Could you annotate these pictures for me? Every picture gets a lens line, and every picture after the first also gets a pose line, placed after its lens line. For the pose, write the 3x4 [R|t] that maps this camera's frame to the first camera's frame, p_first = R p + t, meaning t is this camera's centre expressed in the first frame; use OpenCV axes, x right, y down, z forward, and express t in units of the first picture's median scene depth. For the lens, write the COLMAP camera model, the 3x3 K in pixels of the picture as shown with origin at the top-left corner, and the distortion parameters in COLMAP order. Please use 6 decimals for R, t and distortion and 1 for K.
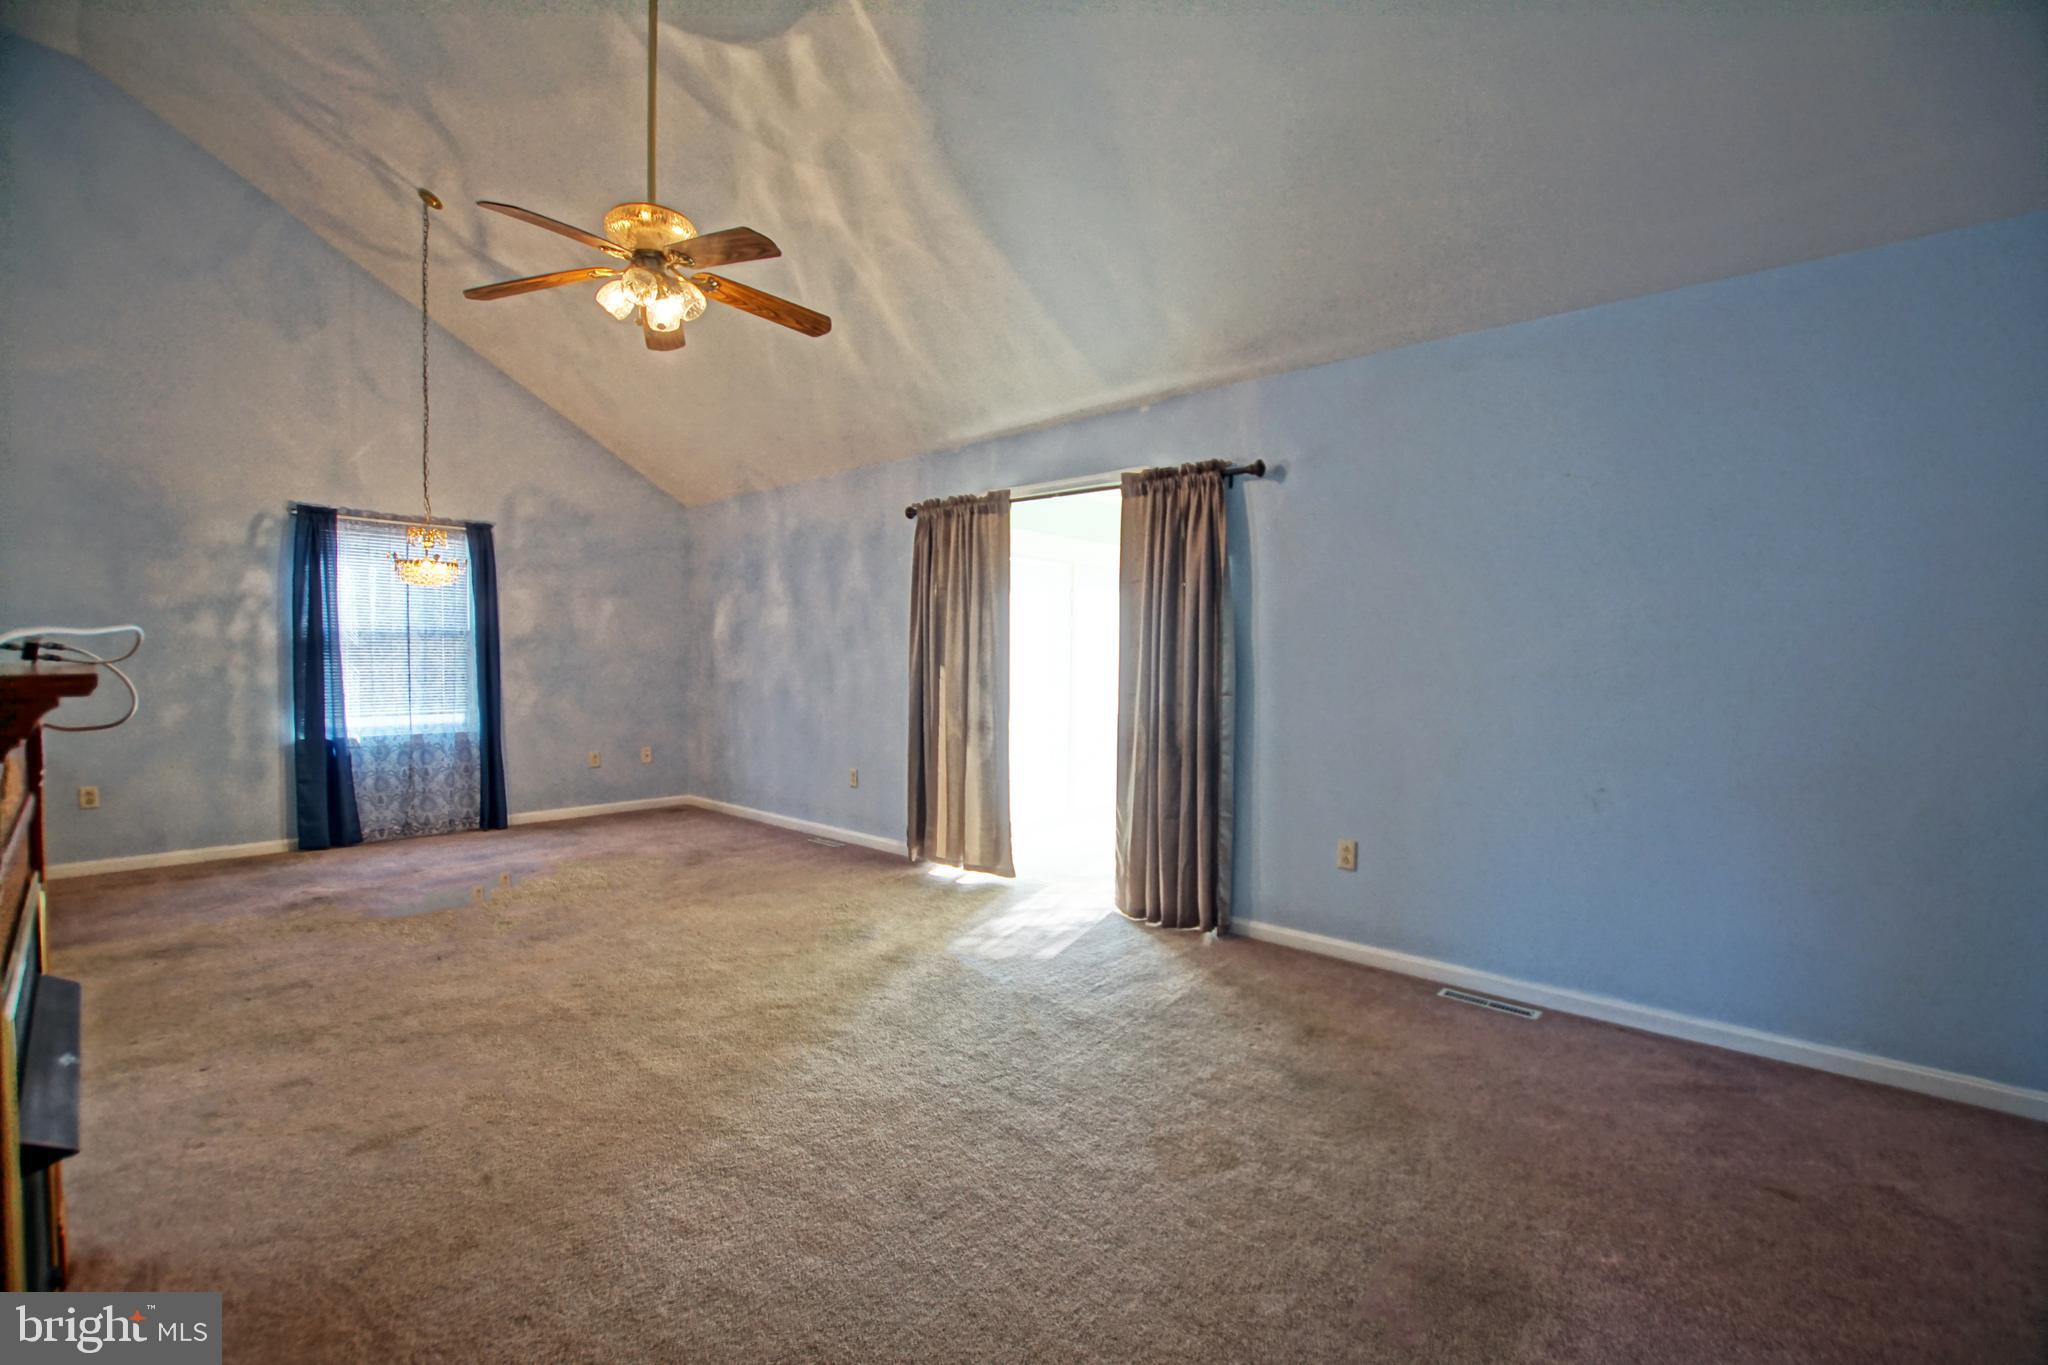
lens RADIAL K [[908.0, 0, 1042.8], [0, 908.0, 686.7], [0, 0, 1]] dist [-0.028216, 0.000904]
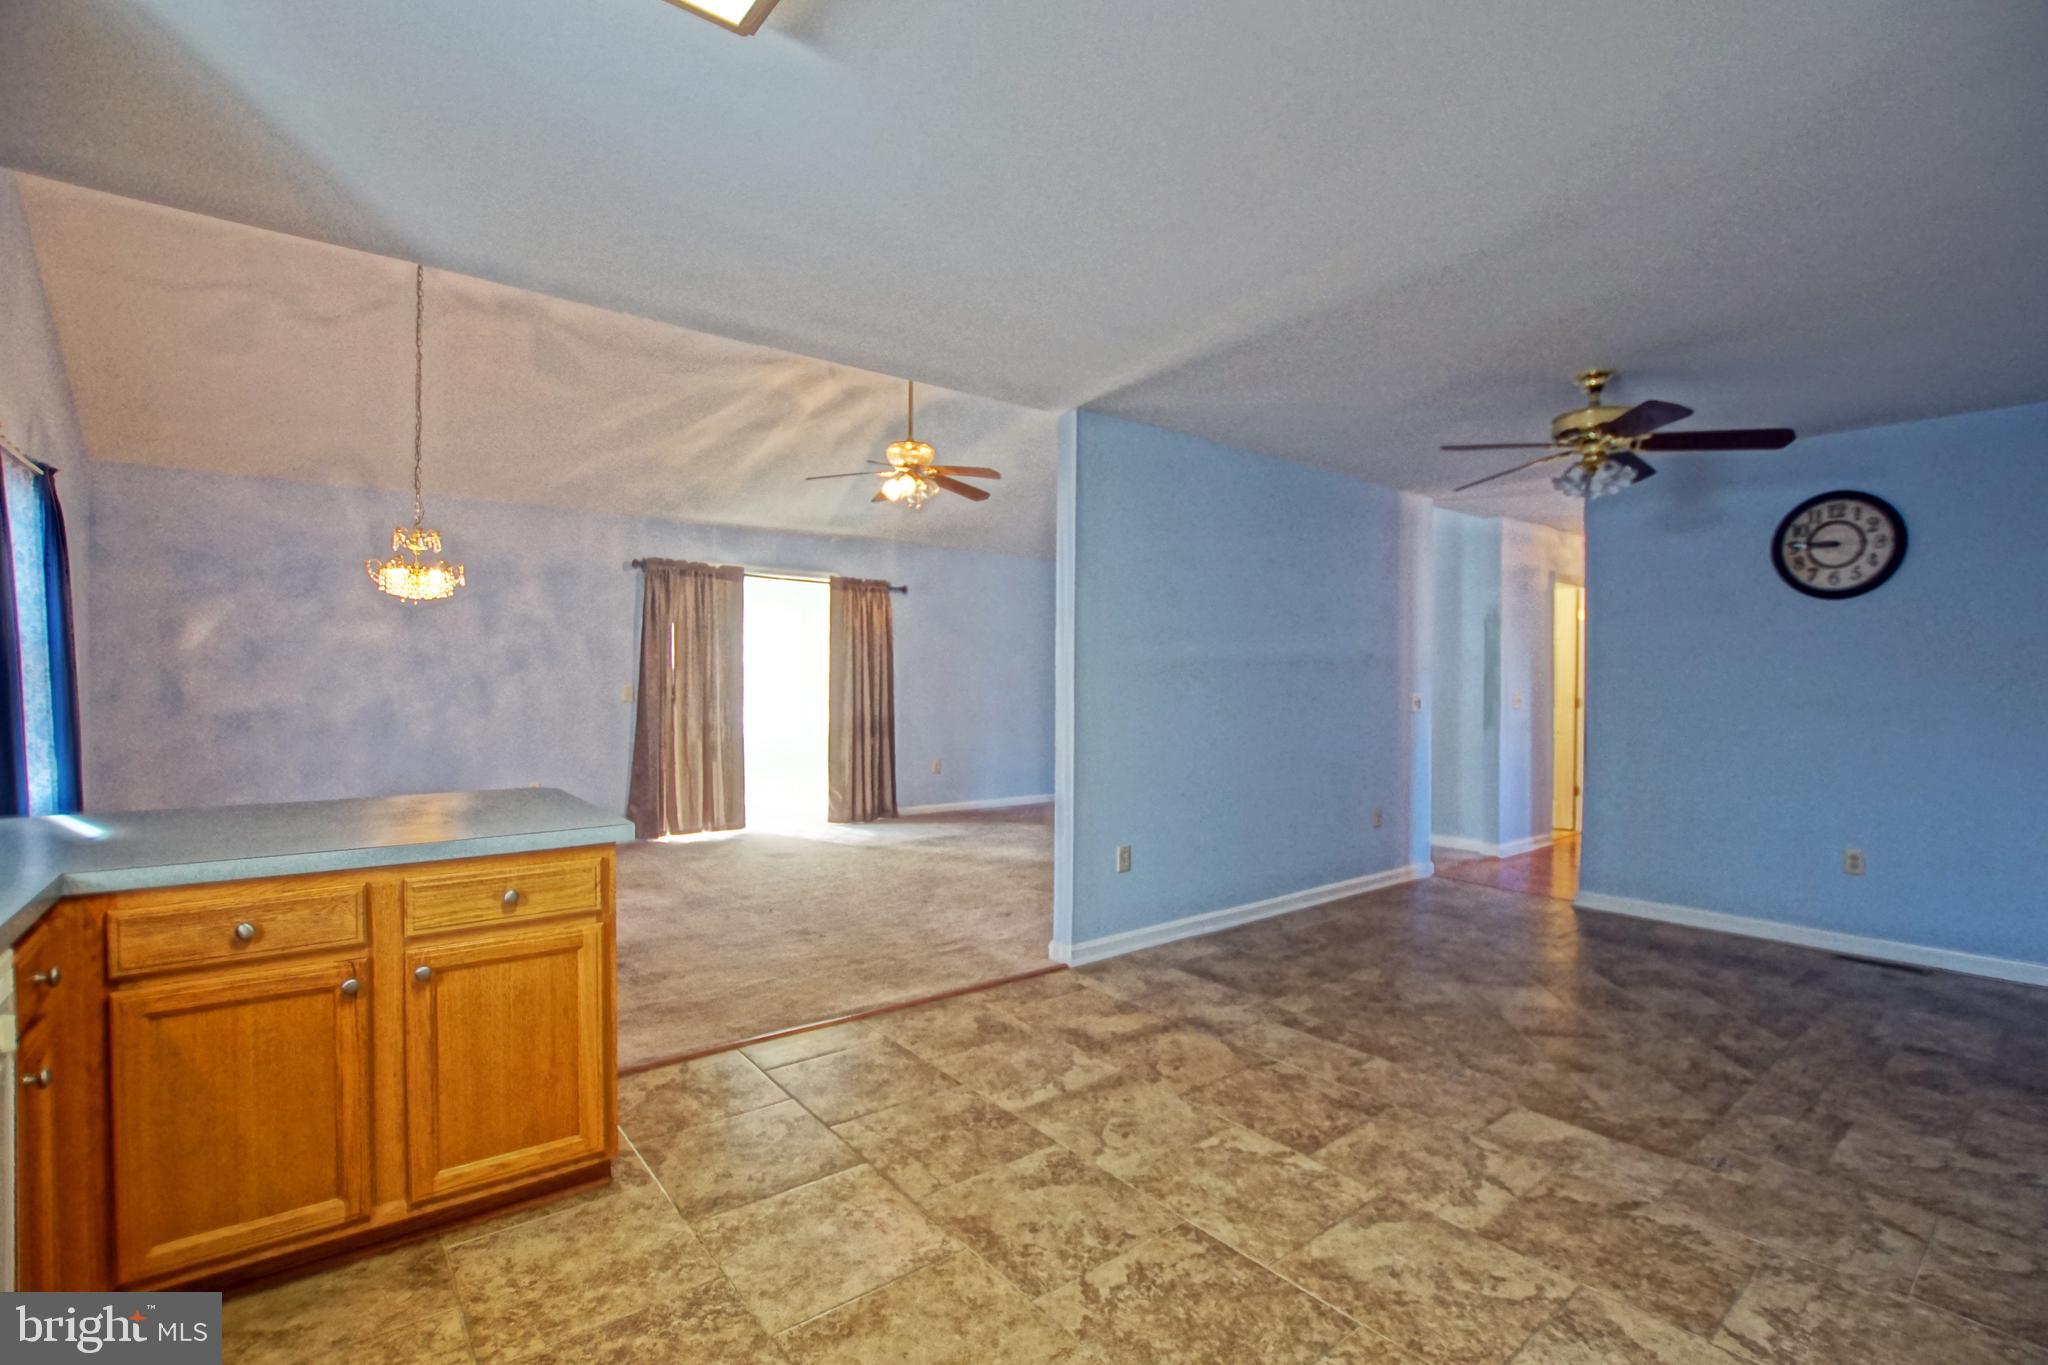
lens RADIAL K [[927.8, 0, 1040.0], [0, 927.8, 683.6], [0, 0, 1]] dist [-0.028407, 0.000941]
pose [[0.143977, -0.008122, 0.989548, -1.303137], [0.027584, 0.999611, 0.004191, -0.015890], [-0.989196, 0.026692, 0.144145, 0.266711]]
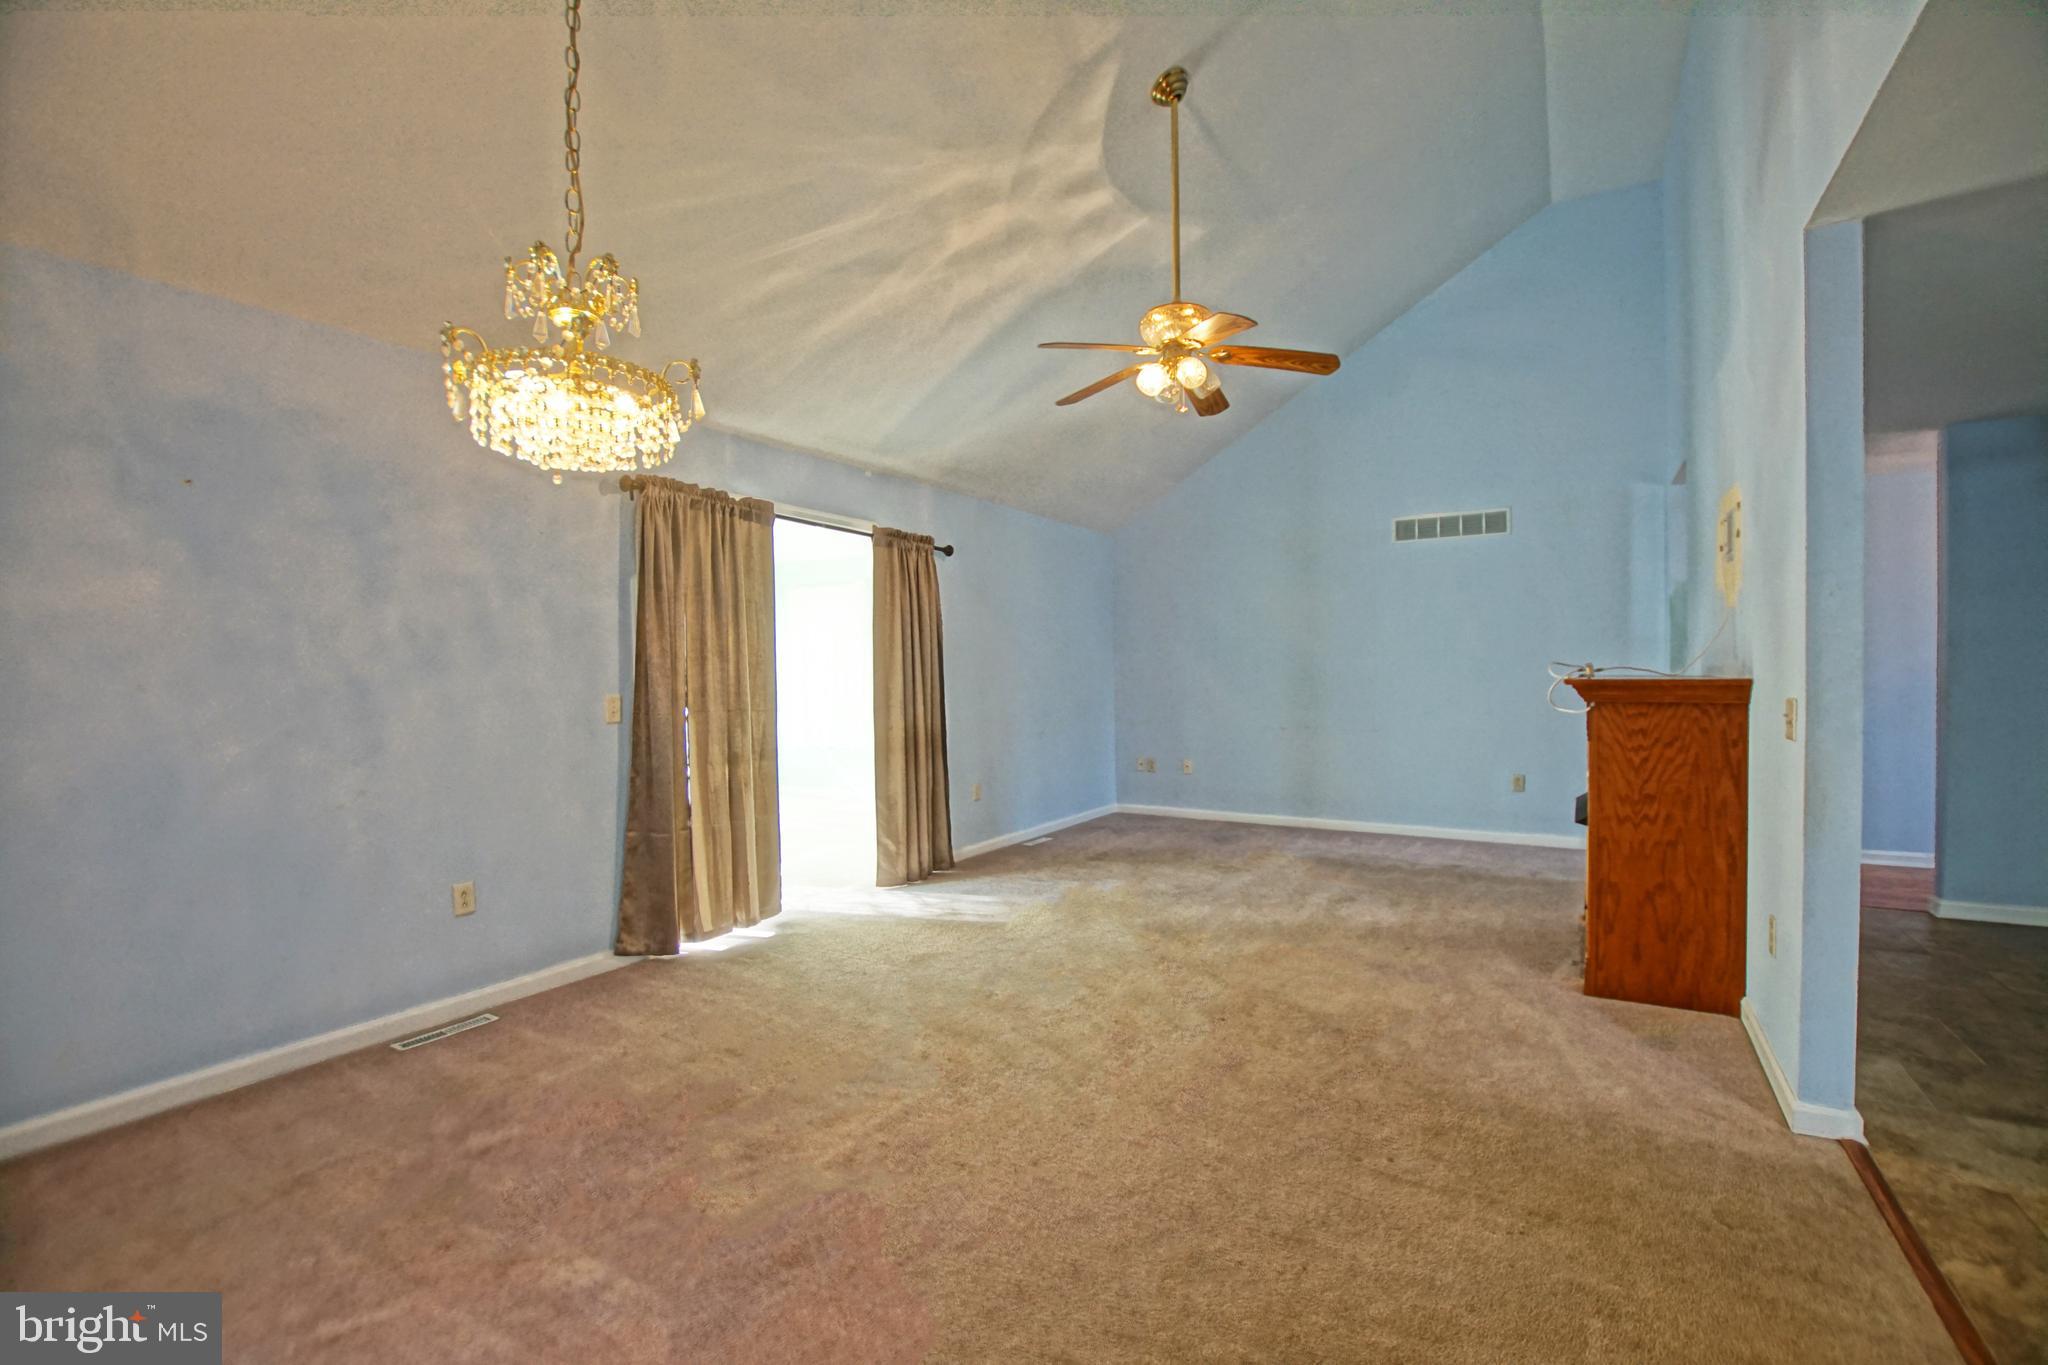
lens RADIAL K [[908.0, 0, 1042.8], [0, 908.0, 686.7], [0, 0, 1]] dist [-0.028216, 0.000904]
pose [[-0.201716, -0.020806, 0.979223, -0.903071], [0.043211, 0.998612, 0.030119, -0.036888], [-0.978490, 0.048389, -0.200537, 0.814264]]
